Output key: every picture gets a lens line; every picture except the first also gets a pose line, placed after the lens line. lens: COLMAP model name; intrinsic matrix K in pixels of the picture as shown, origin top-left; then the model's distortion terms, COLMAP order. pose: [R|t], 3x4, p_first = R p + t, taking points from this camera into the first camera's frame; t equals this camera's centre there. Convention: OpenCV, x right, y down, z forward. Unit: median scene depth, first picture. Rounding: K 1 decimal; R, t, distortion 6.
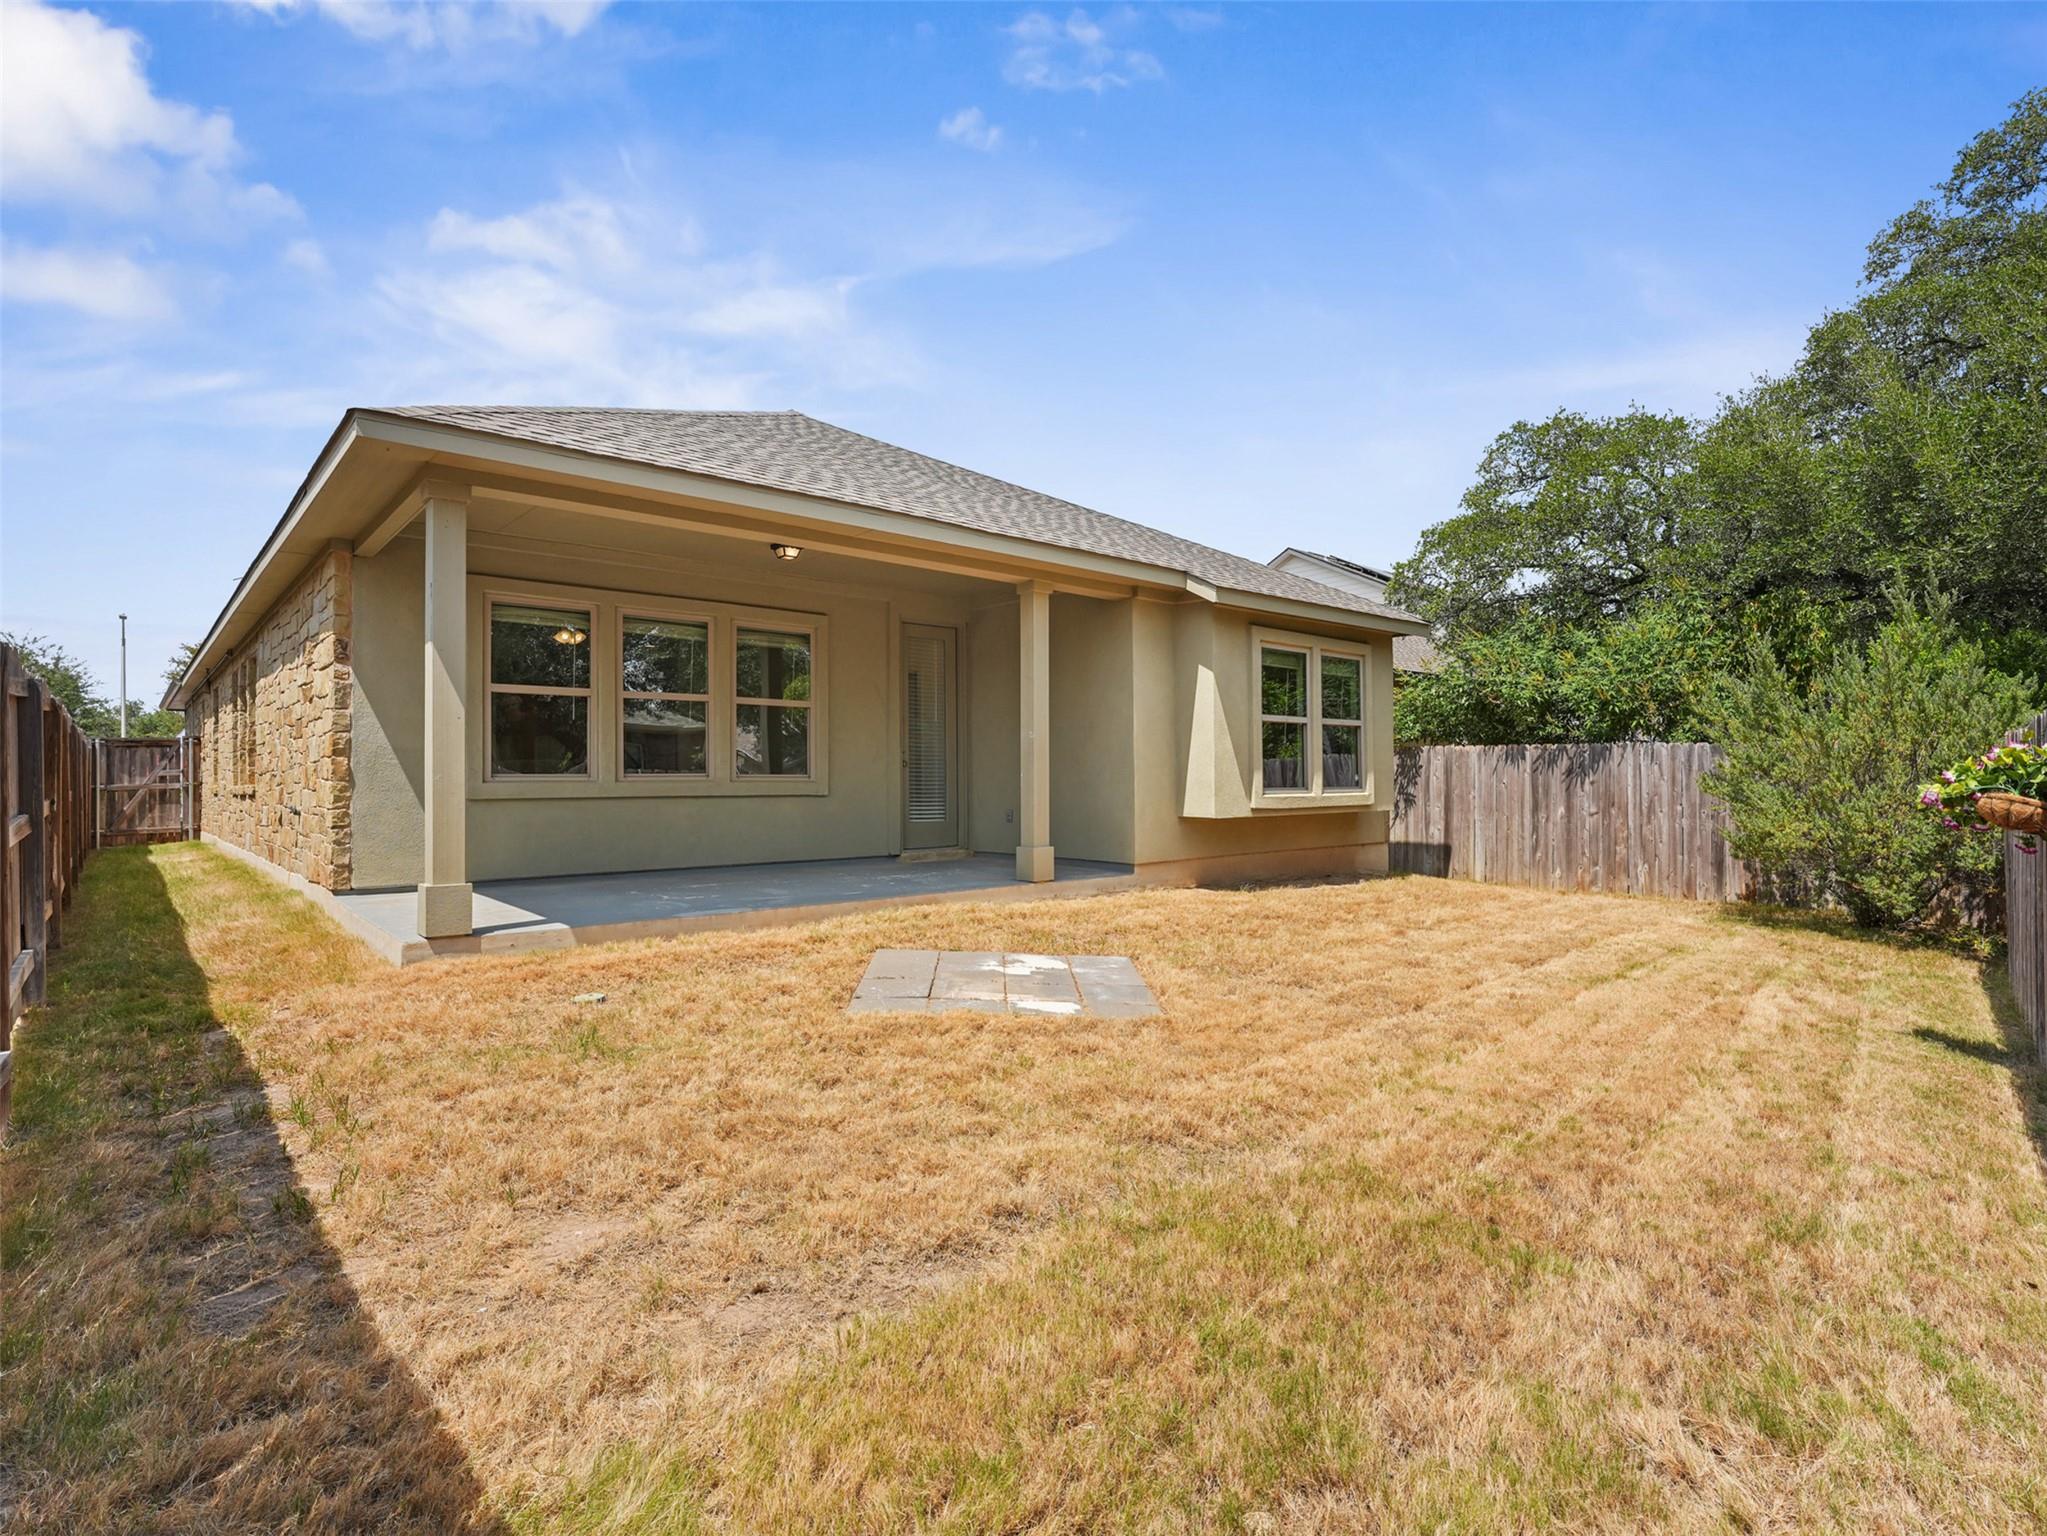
lens RADIAL K [[1108.5, 0, 1022.3], [0, 1108.5, 770.2], [0, 0, 1]] dist [-0.001458, -0.000848]
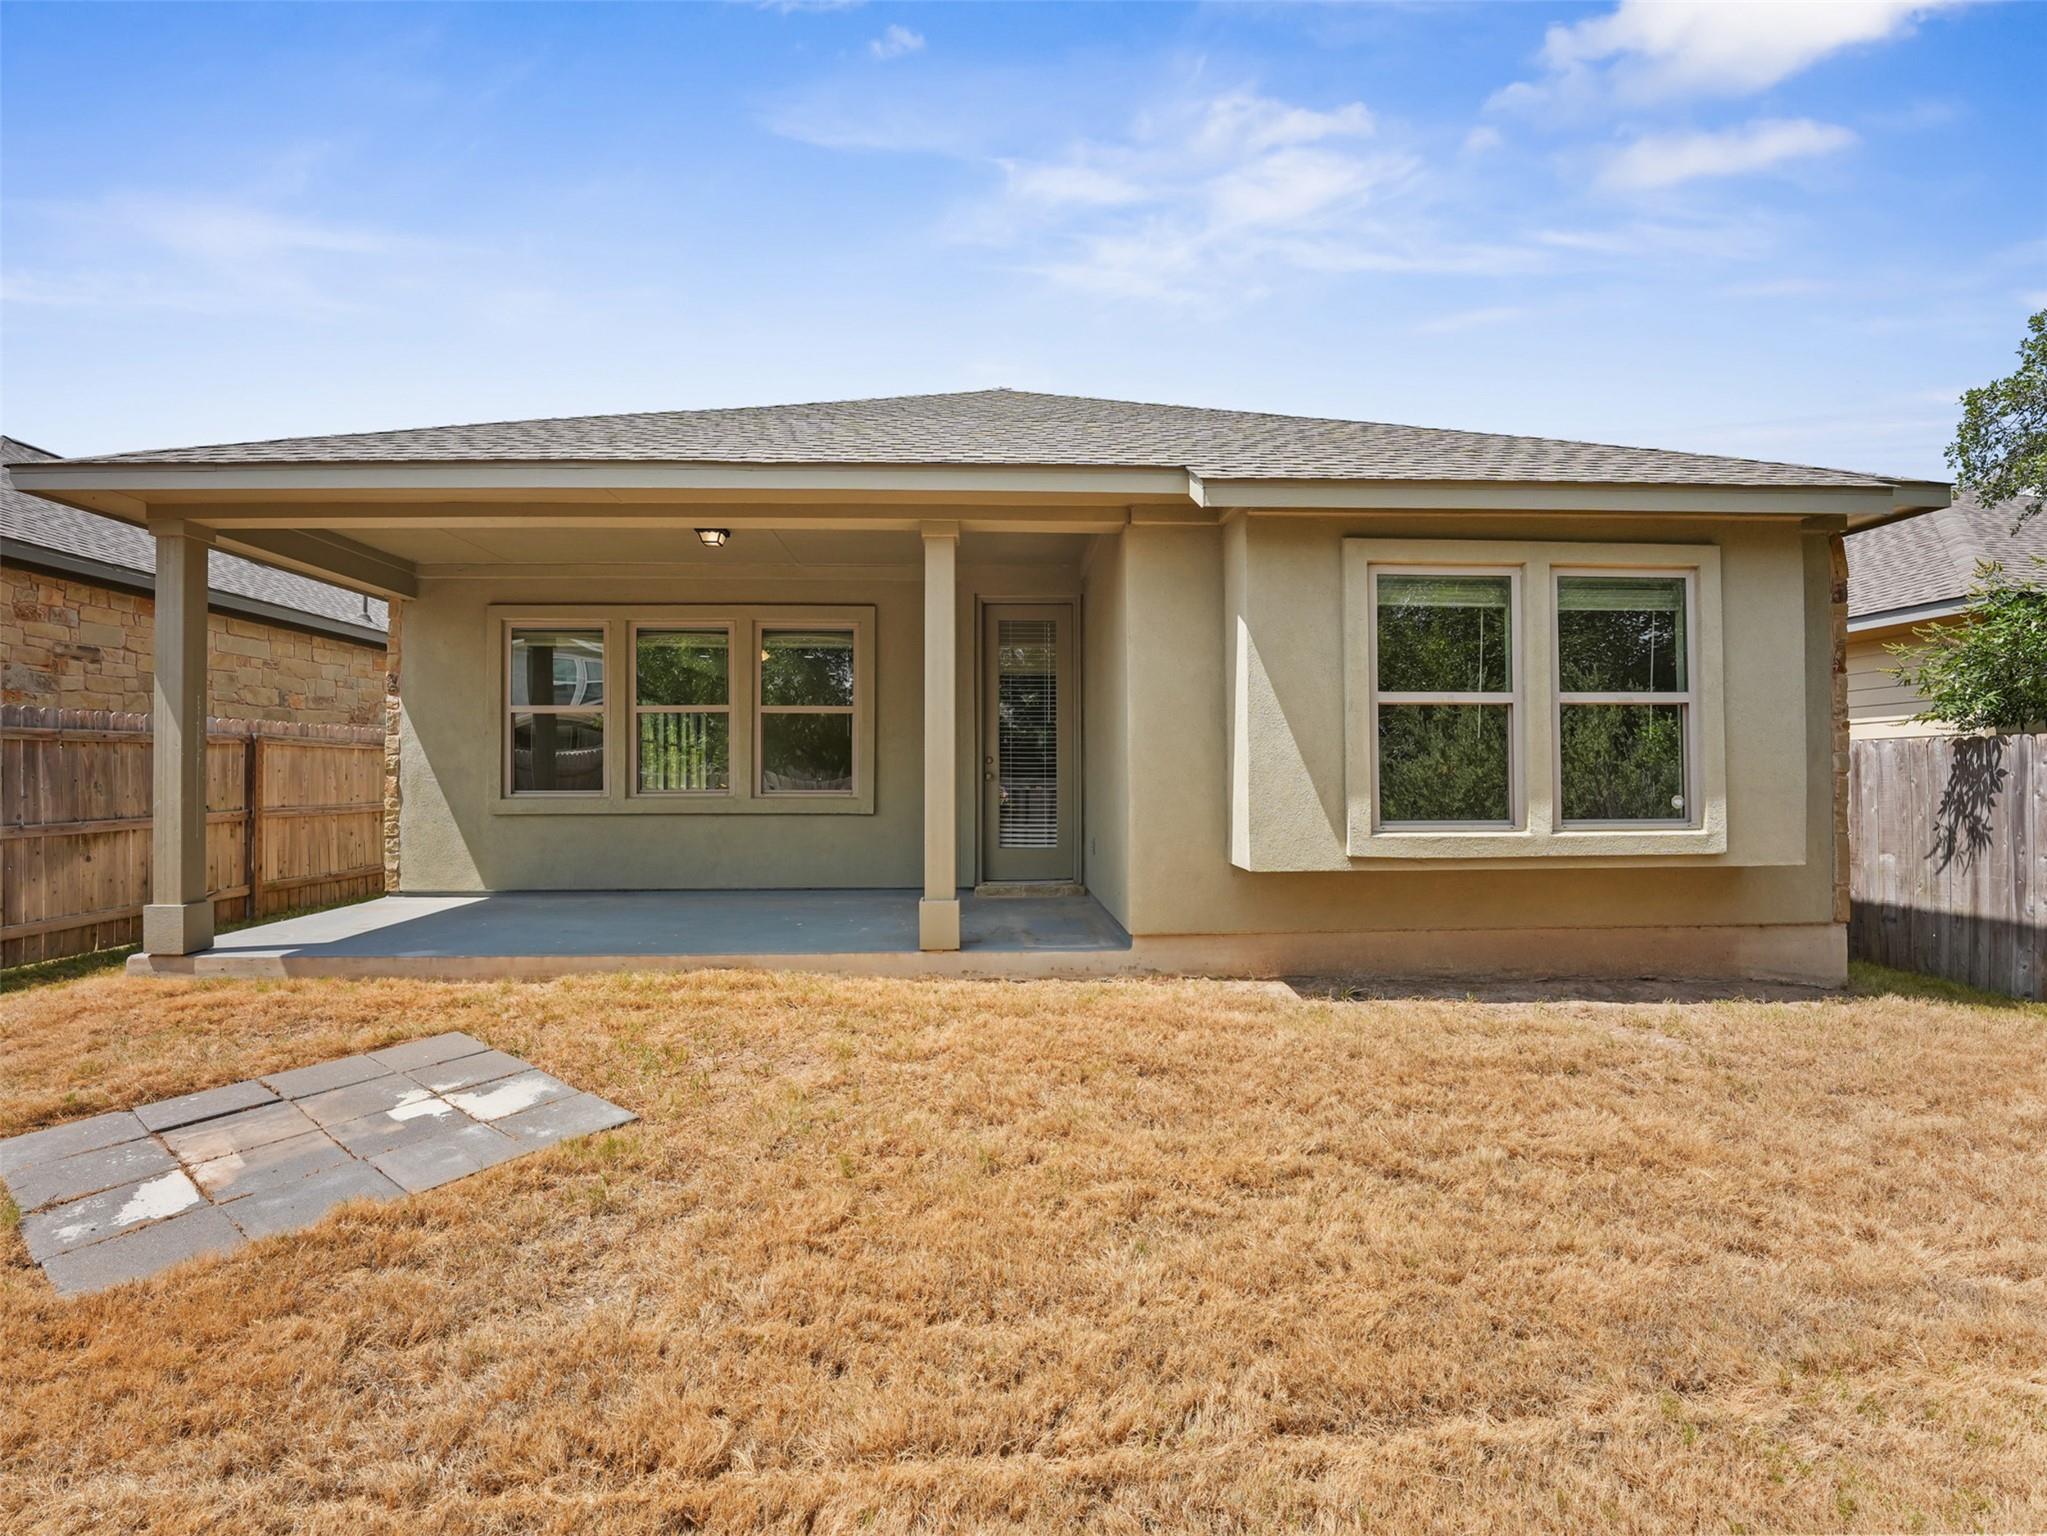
lens RADIAL K [[949.4, 0, 1021.7], [0, 949.4, 764.2], [0, 0, 1]] dist [-0.024206, -0.000484]
pose [[0.761752, -0.006997, -0.647831, 0.393658], [0.007335, 0.999971, -0.002176, -0.013198], [0.647827, -0.003094, 0.761781, 0.512089]]
